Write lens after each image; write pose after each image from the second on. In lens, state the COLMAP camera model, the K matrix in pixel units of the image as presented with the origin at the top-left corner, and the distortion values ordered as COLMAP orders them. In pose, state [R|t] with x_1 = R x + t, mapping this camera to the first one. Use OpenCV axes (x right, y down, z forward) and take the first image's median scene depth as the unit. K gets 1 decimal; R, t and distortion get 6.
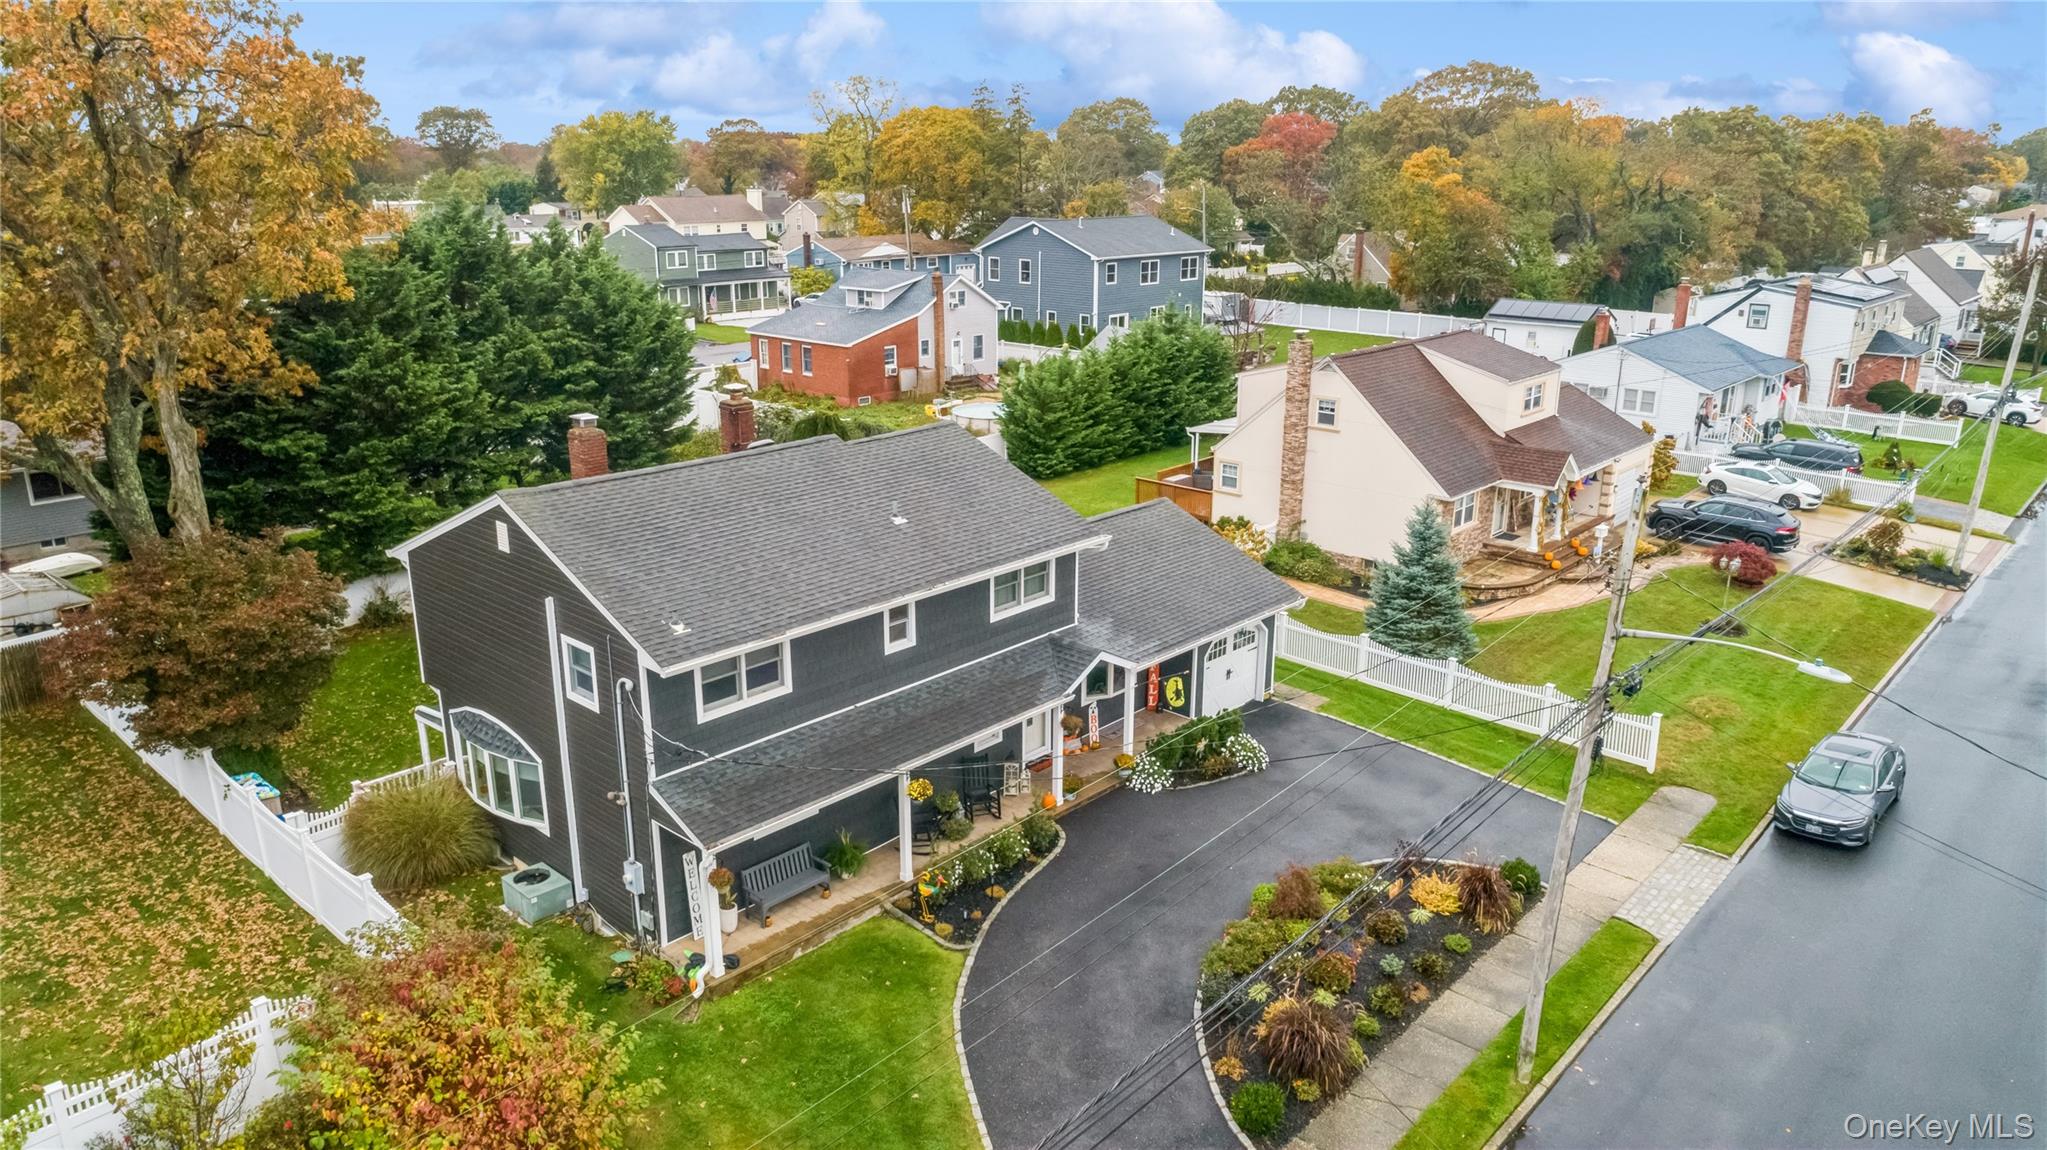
lens RADIAL K [[1432.9, 0, 1034.7], [0, 1432.9, 578.2], [0, 0, 1]] dist [0.002349, -0.003210]
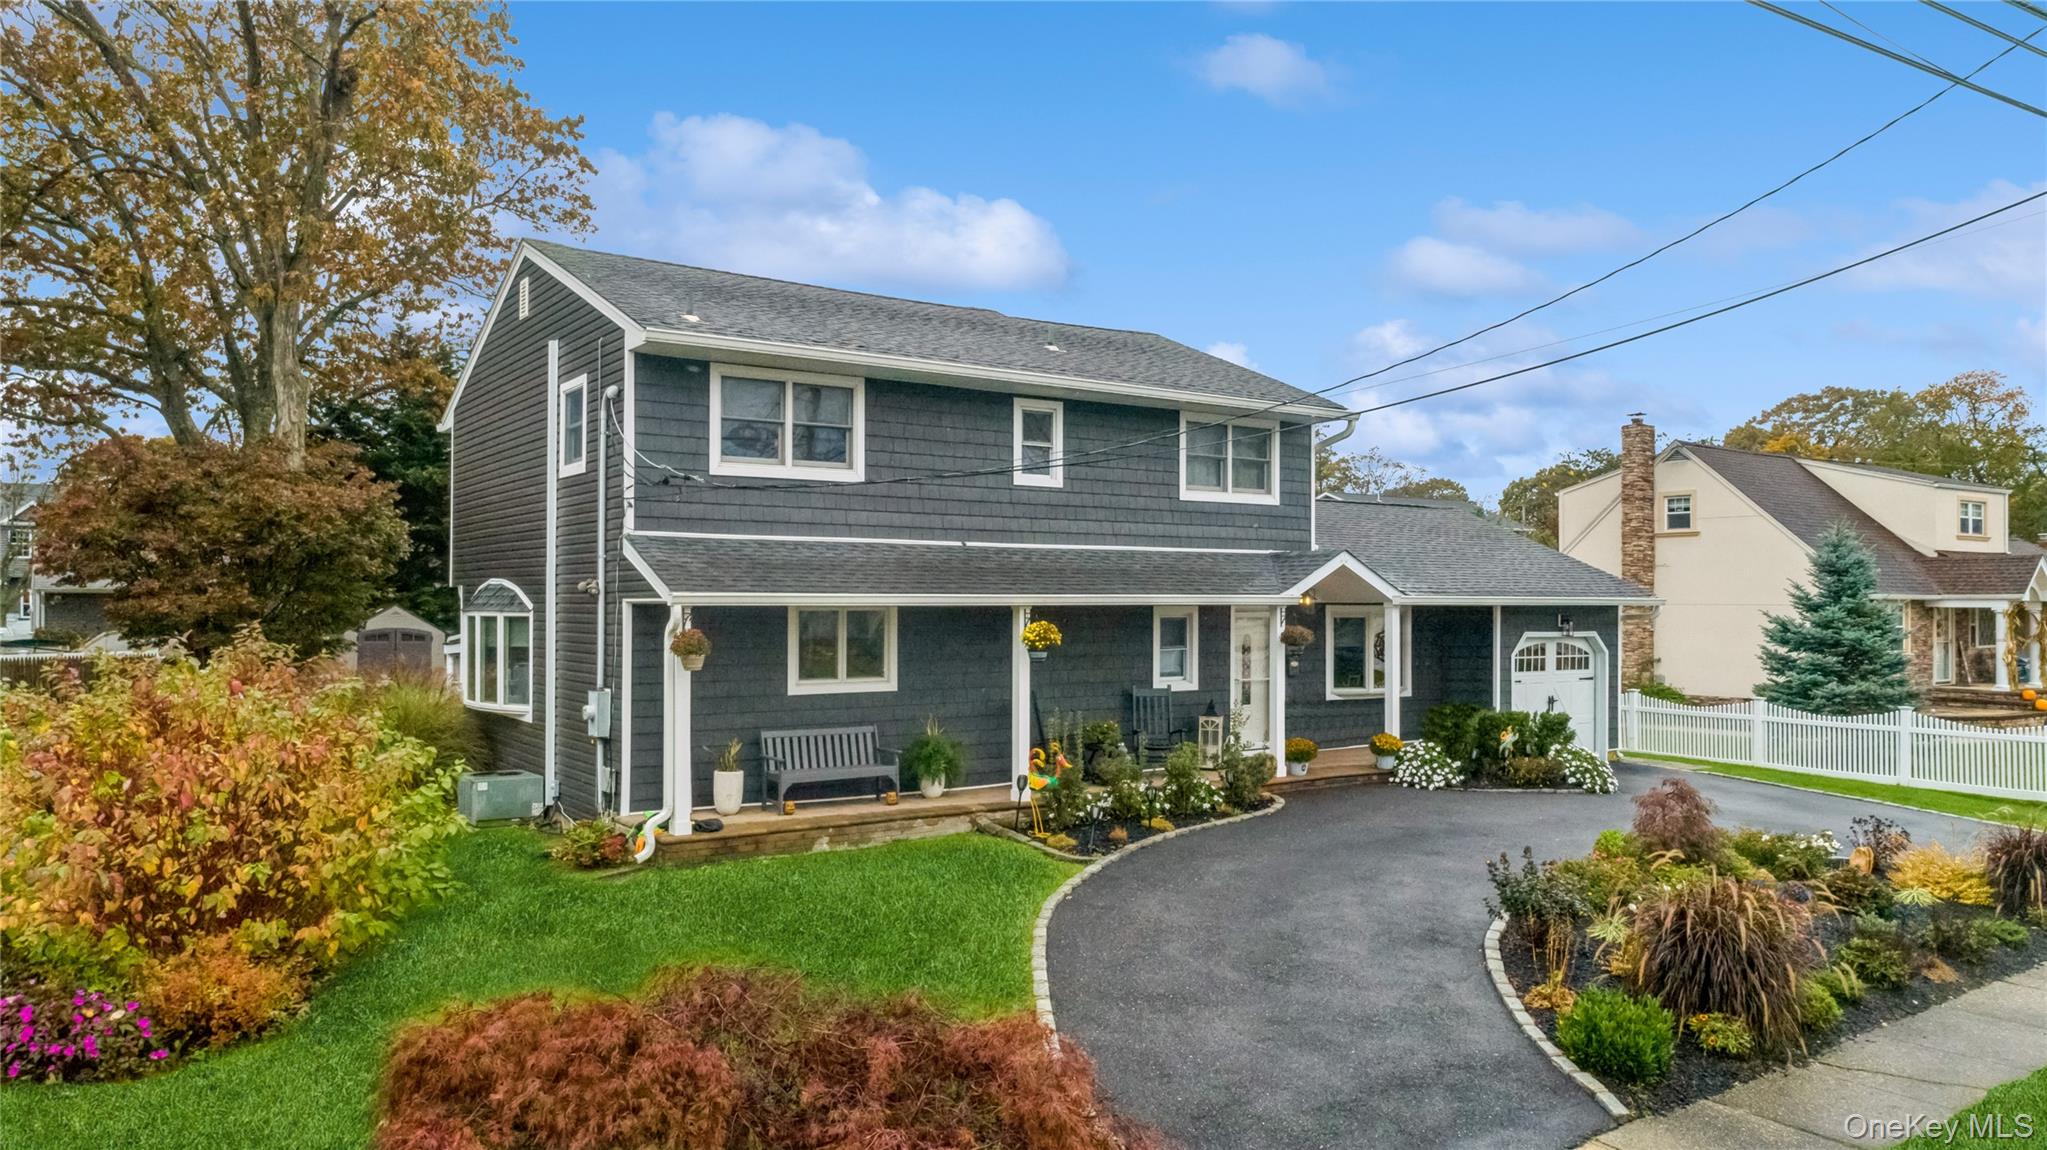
lens RADIAL K [[1432.9, 0, 1034.7], [0, 1432.9, 578.2], [0, 0, 1]] dist [0.002349, -0.003210]
pose [[0.975298, -0.005281, -0.220830, 0.057636], [-0.065847, 0.947312, -0.313471, 0.309999], [0.210850, 0.320269, 0.923564, 0.368414]]
